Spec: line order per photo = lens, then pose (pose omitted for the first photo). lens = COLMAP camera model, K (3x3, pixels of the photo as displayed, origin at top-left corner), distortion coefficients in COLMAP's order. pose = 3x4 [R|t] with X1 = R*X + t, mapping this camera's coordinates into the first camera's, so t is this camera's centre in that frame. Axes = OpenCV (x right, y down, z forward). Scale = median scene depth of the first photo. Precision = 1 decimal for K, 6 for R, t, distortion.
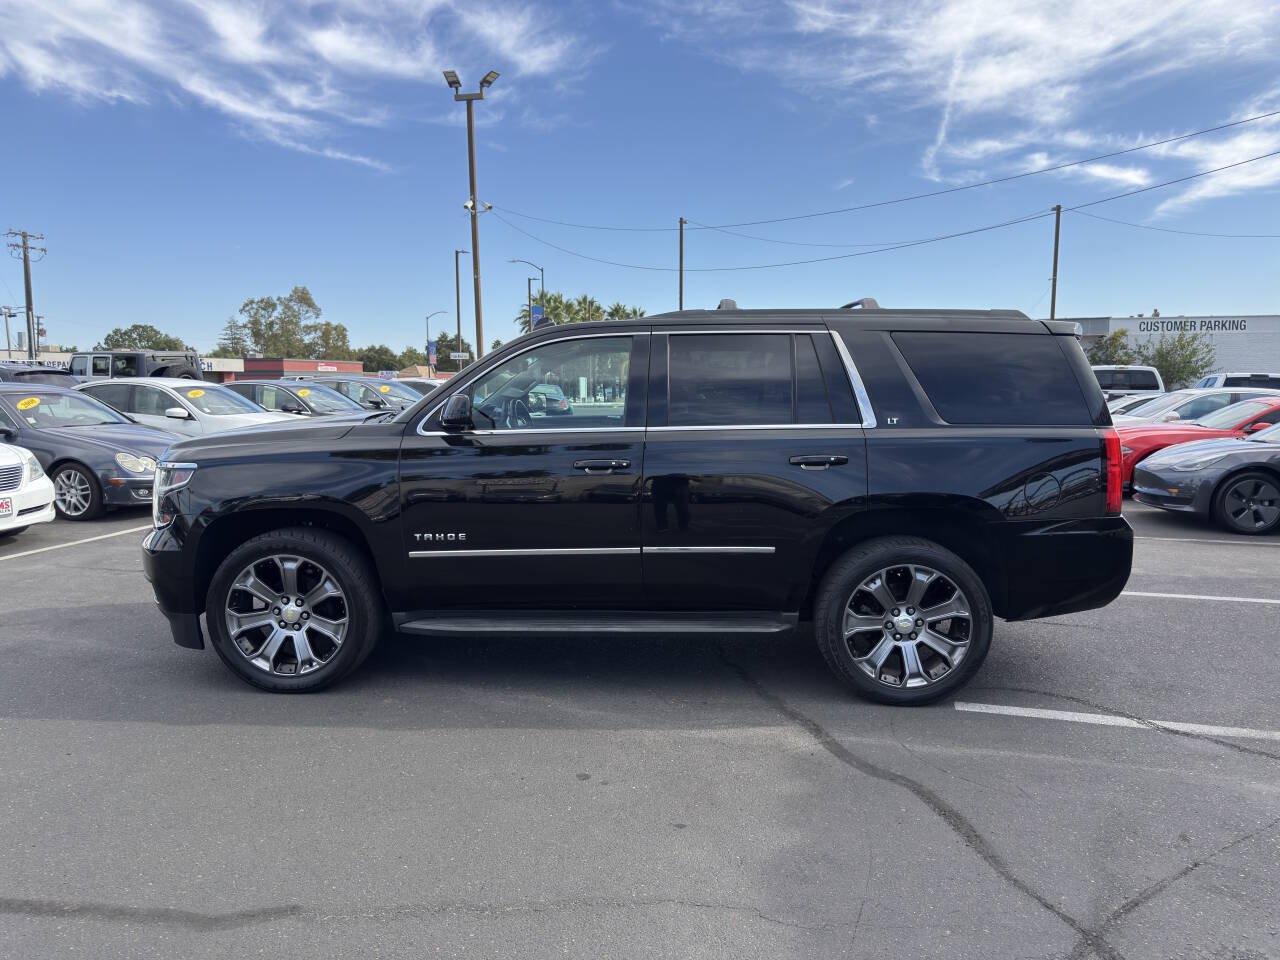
lens RADIAL K [[909.6, 0, 646.8], [0, 909.6, 479.9], [0, 0, 1]] dist [0.024769, -0.025637]
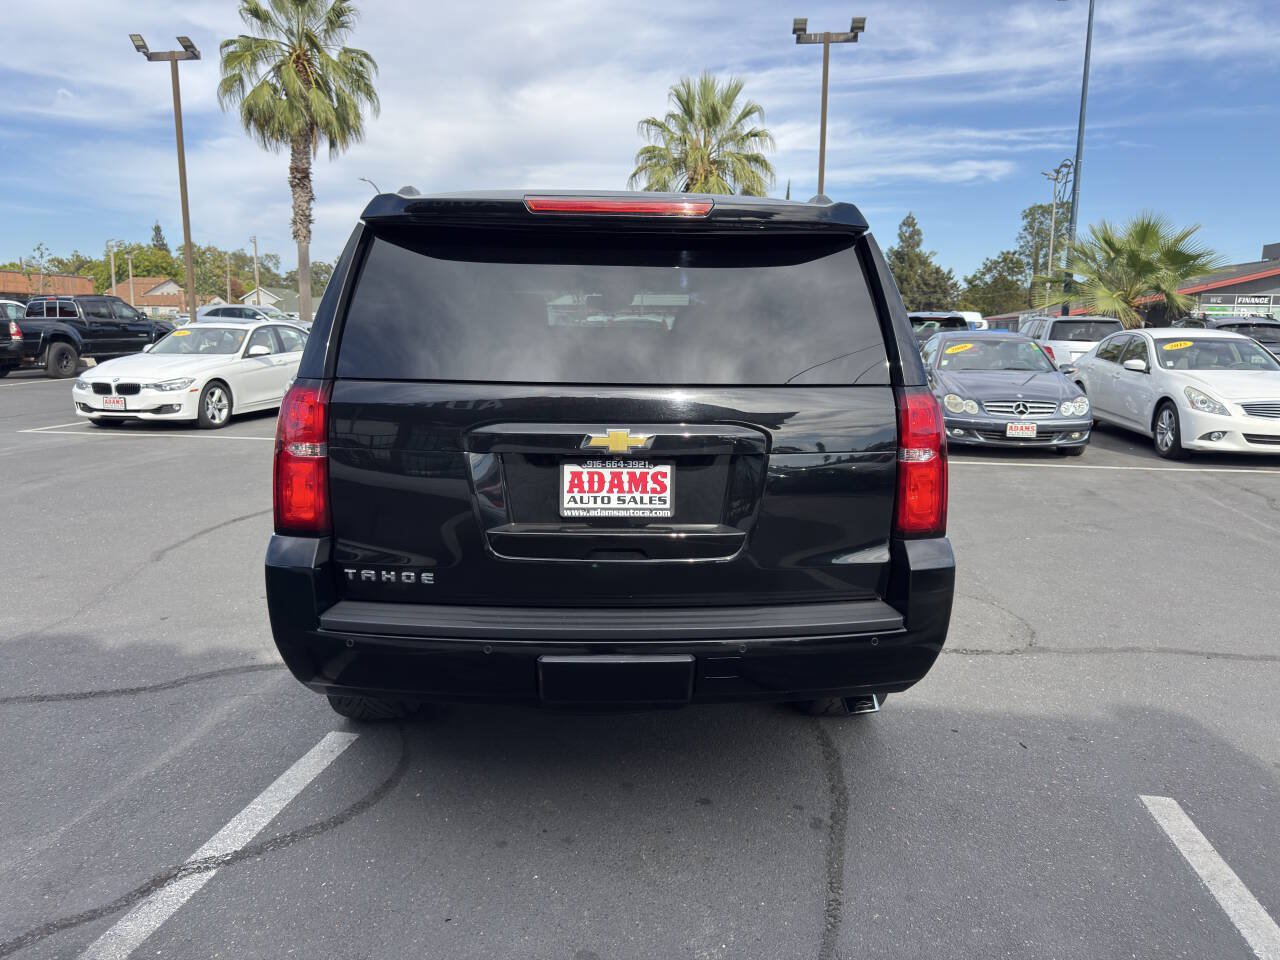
lens RADIAL K [[909.6, 0, 640.7], [0, 909.6, 473.9], [0, 0, 1]] dist [0.024769, -0.025637]
pose [[0.072371, 0.154534, -0.985333, 0.213892], [-0.119200, 0.982183, 0.145285, -0.021724], [0.990229, 0.106937, 0.089502, 0.227989]]
